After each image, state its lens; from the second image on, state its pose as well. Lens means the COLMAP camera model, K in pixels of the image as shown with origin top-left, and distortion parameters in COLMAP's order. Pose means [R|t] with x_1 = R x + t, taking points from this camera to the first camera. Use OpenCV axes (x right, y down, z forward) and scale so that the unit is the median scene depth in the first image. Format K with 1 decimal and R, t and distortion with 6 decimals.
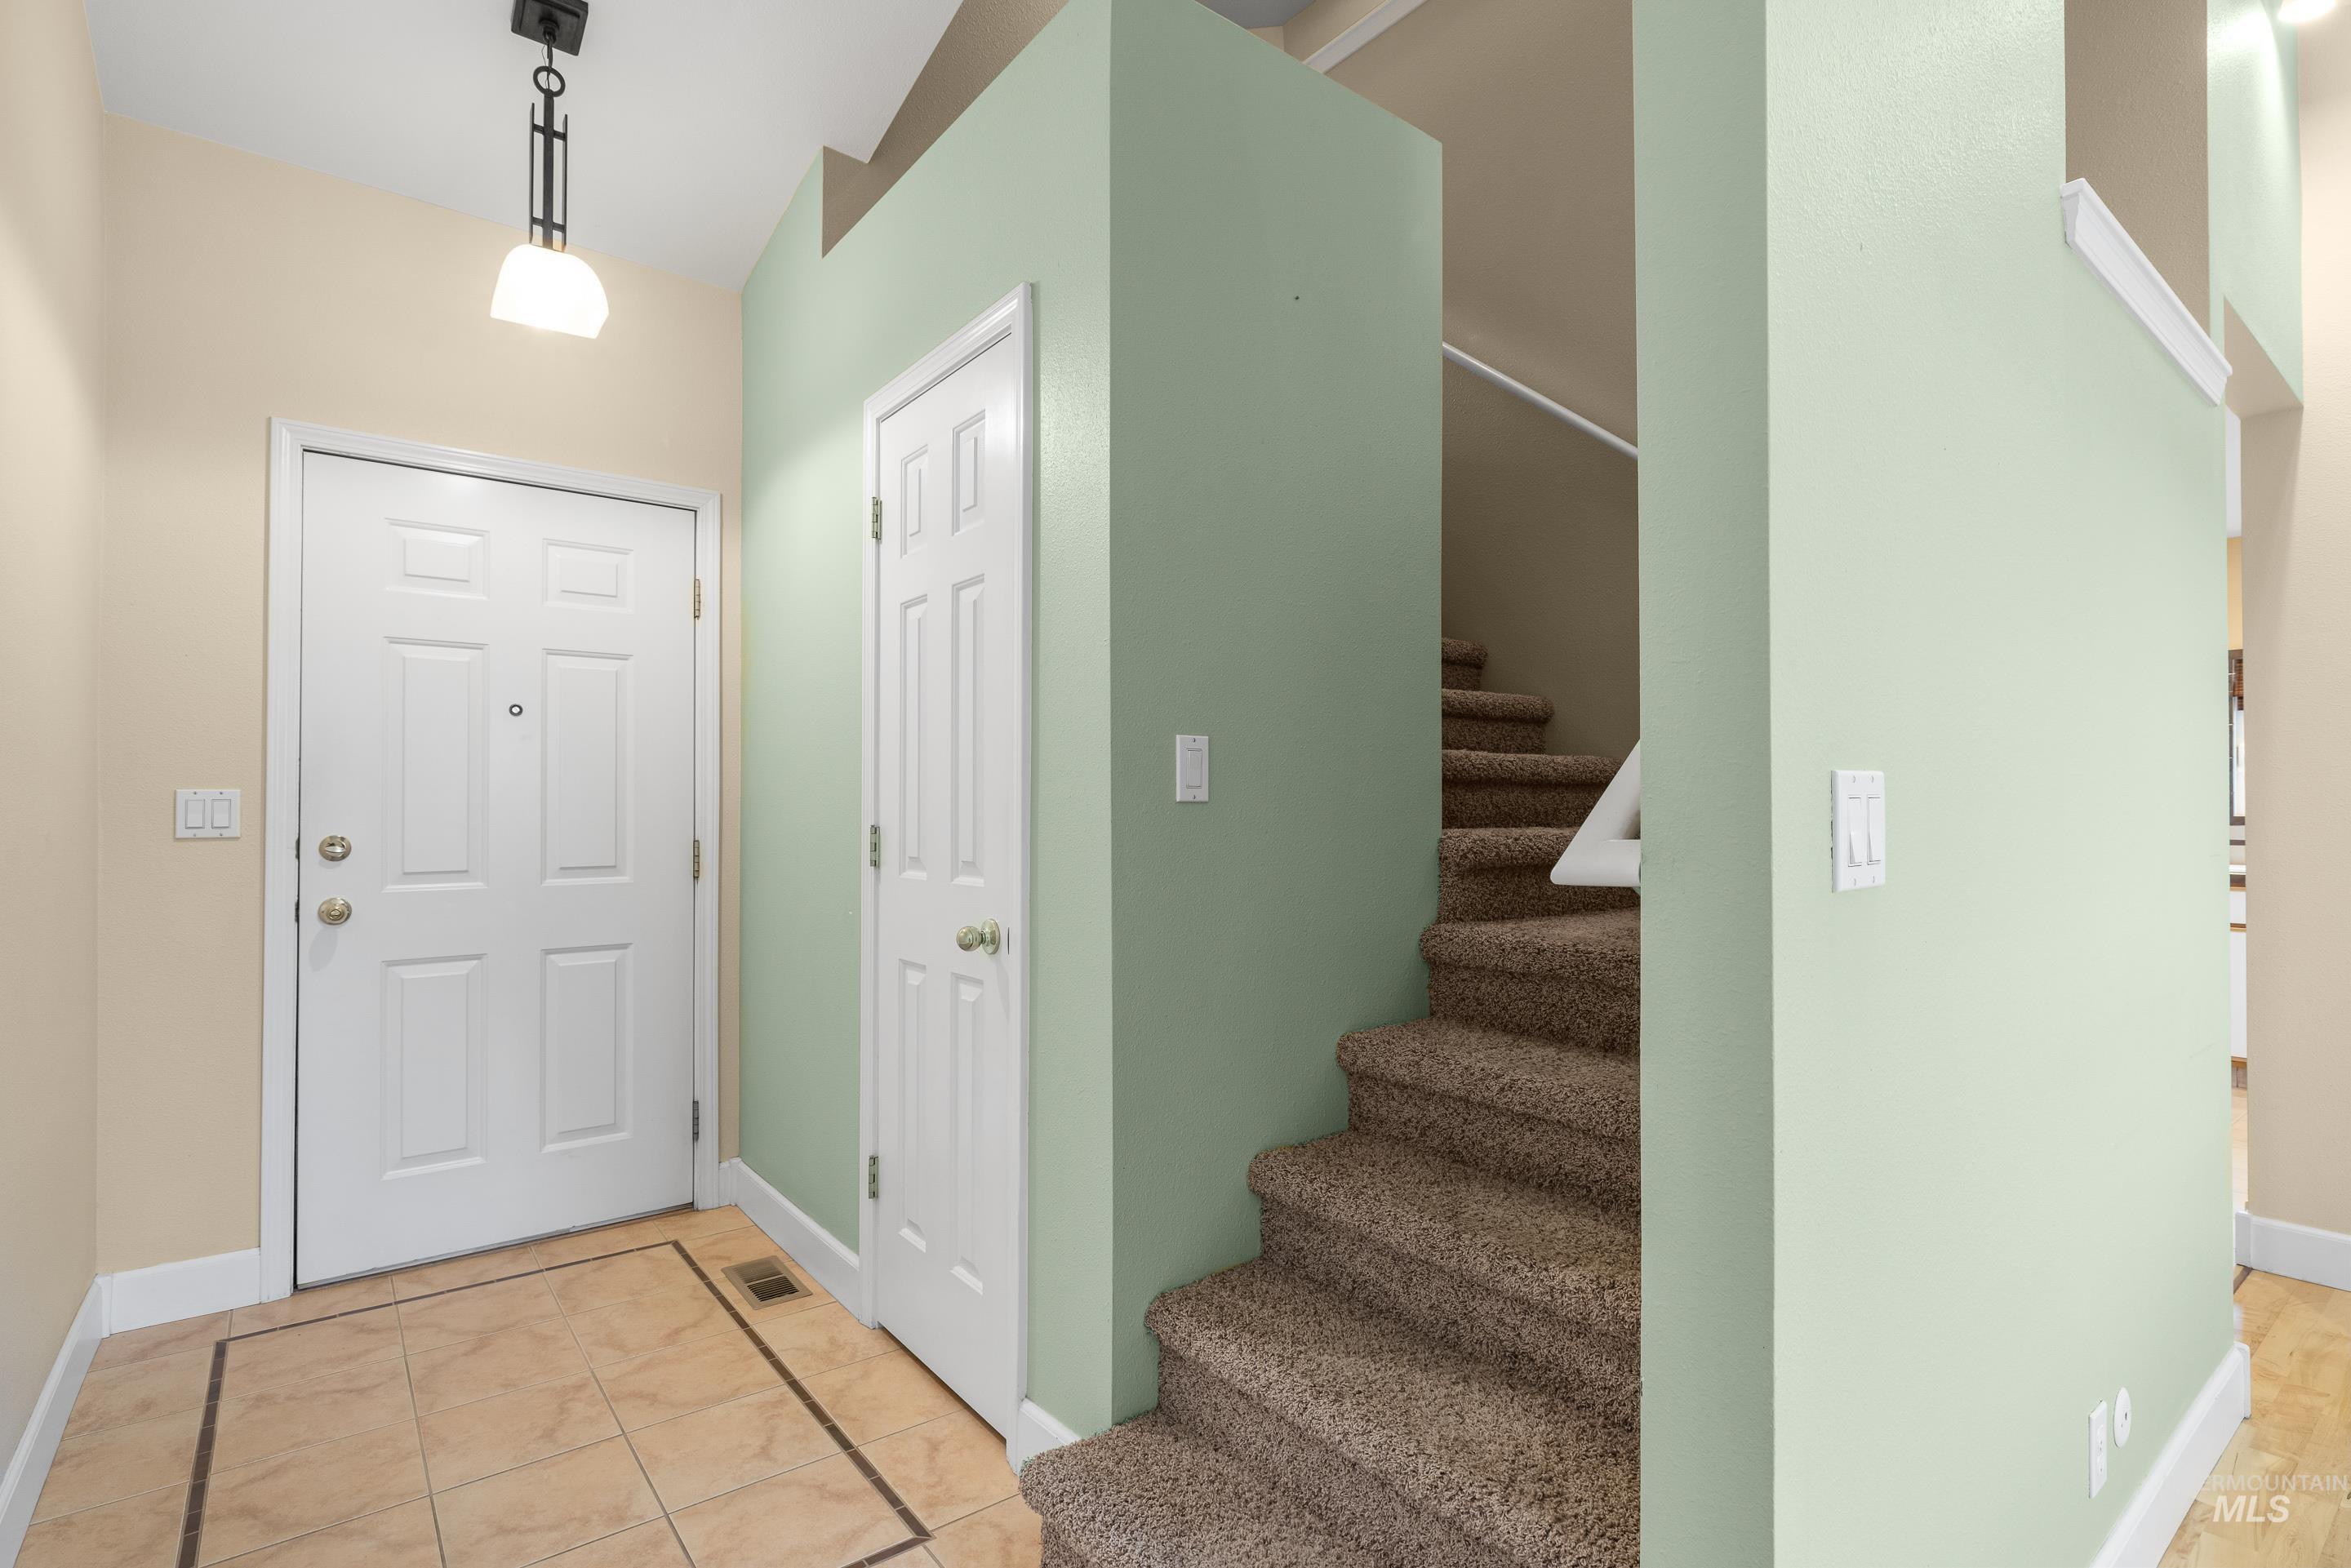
lens RADIAL K [[1111.1, 0, 1161.3], [0, 1111.1, 791.5], [0, 0, 1]] dist [-0.001995, 0.000291]
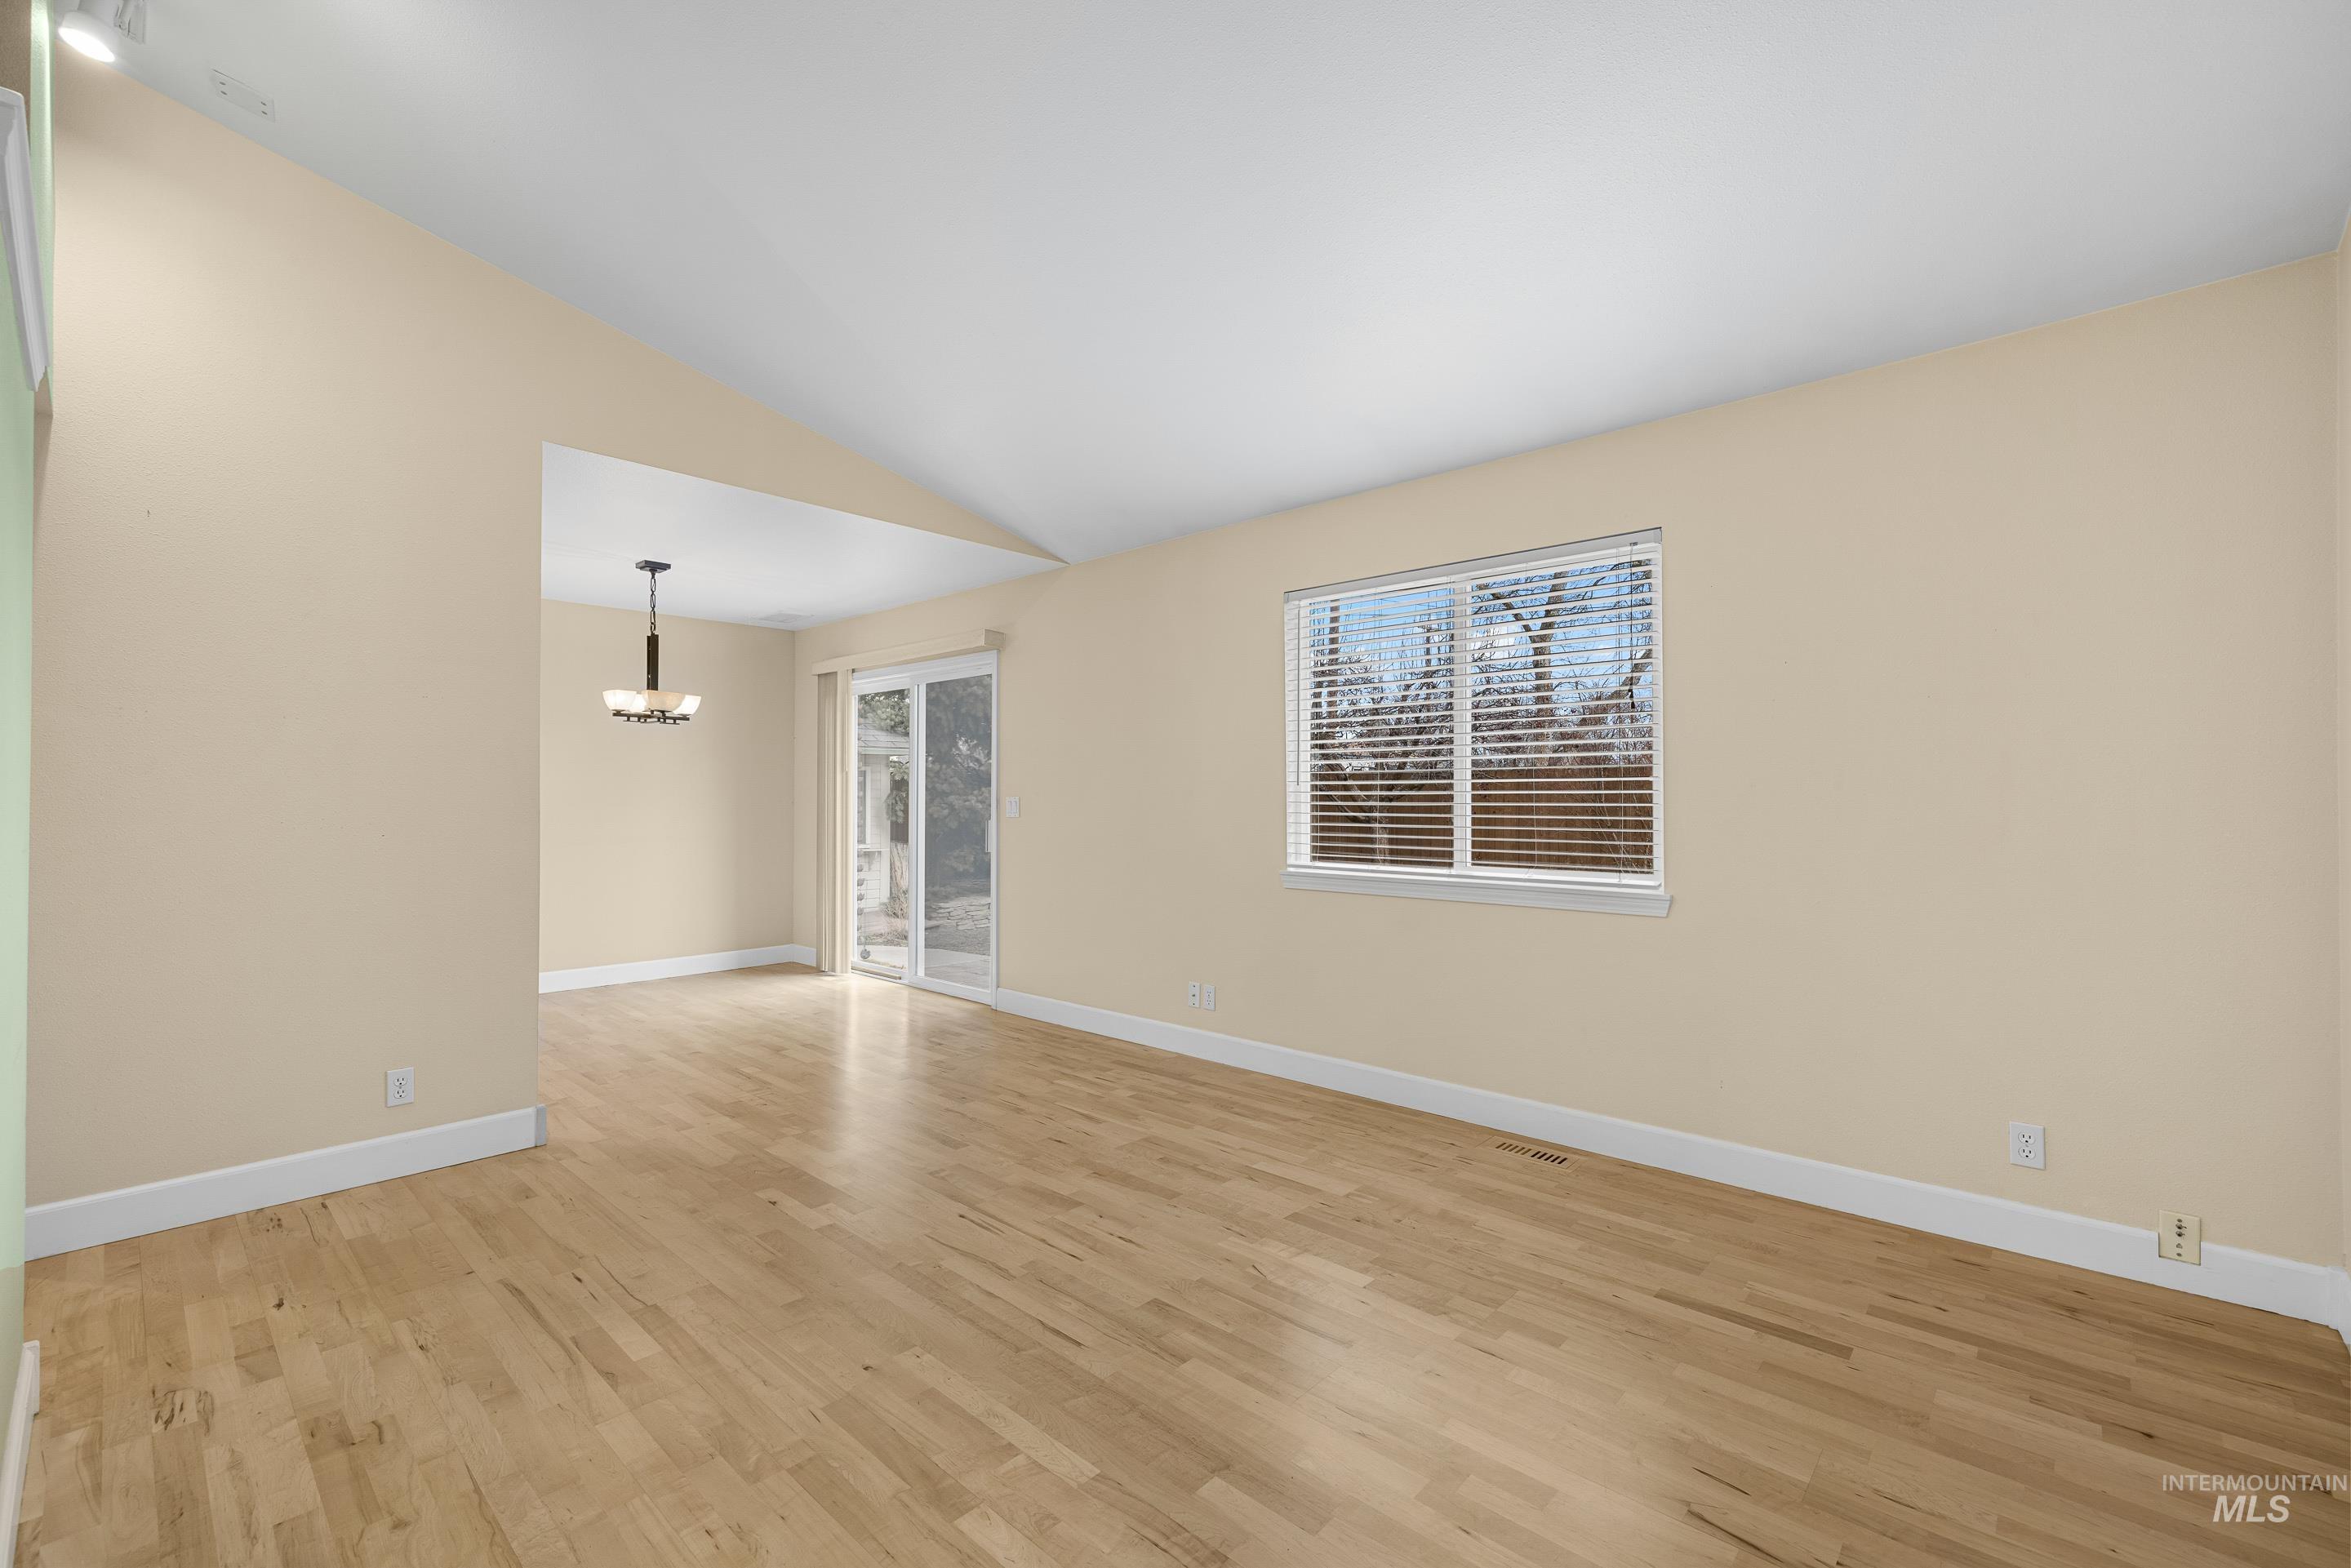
lens RADIAL K [[983.4, 0, 1169.6], [0, 983.4, 791.0], [0, 0, 1]] dist [0.001645, 0.000027]
pose [[-0.160523, 0.007560, 0.987003, -0.058520], [-0.012815, 0.999870, -0.009743, -0.000531], [-0.986949, -0.014212, -0.160405, 0.125601]]
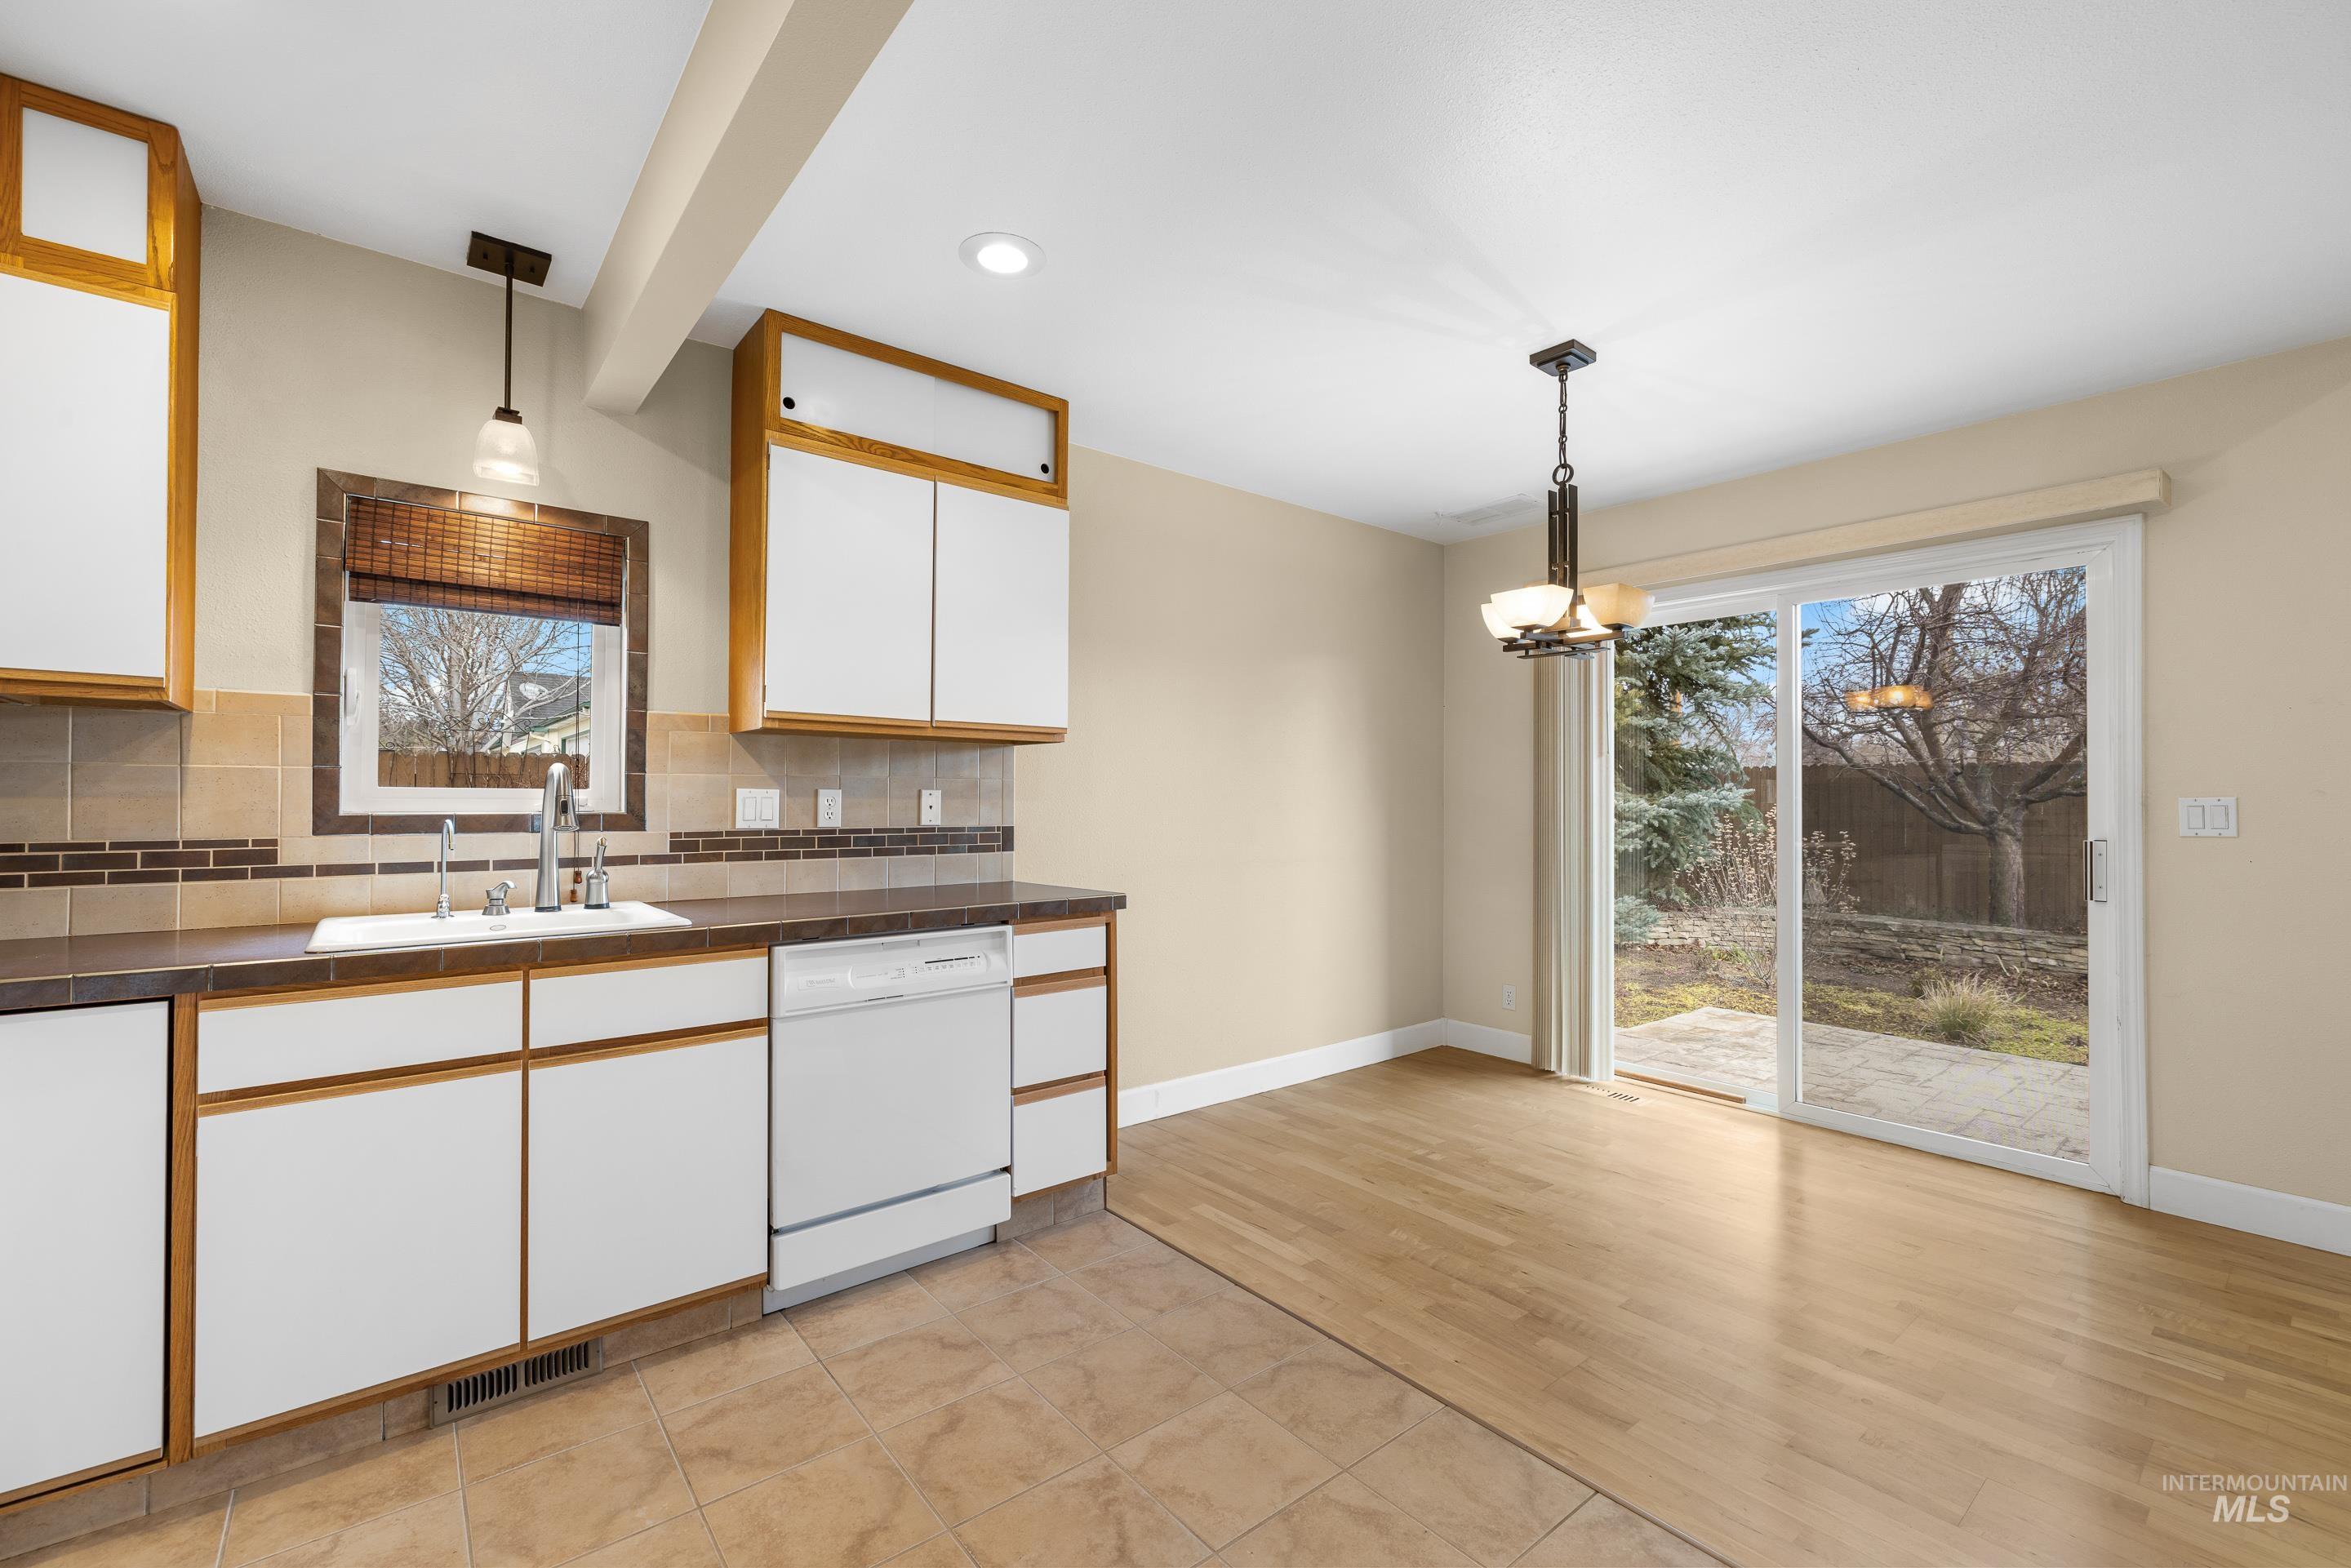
lens RADIAL K [[983.4, 0, 1169.6], [0, 983.4, 791.0], [0, 0, 1]] dist [0.001645, 0.000027]
pose [[-0.019121, 0.007718, 0.999787, 1.103091], [-0.015655, 0.999845, -0.008018, 0.018495], [-0.999695, -0.015805, -0.018997, 1.355486]]
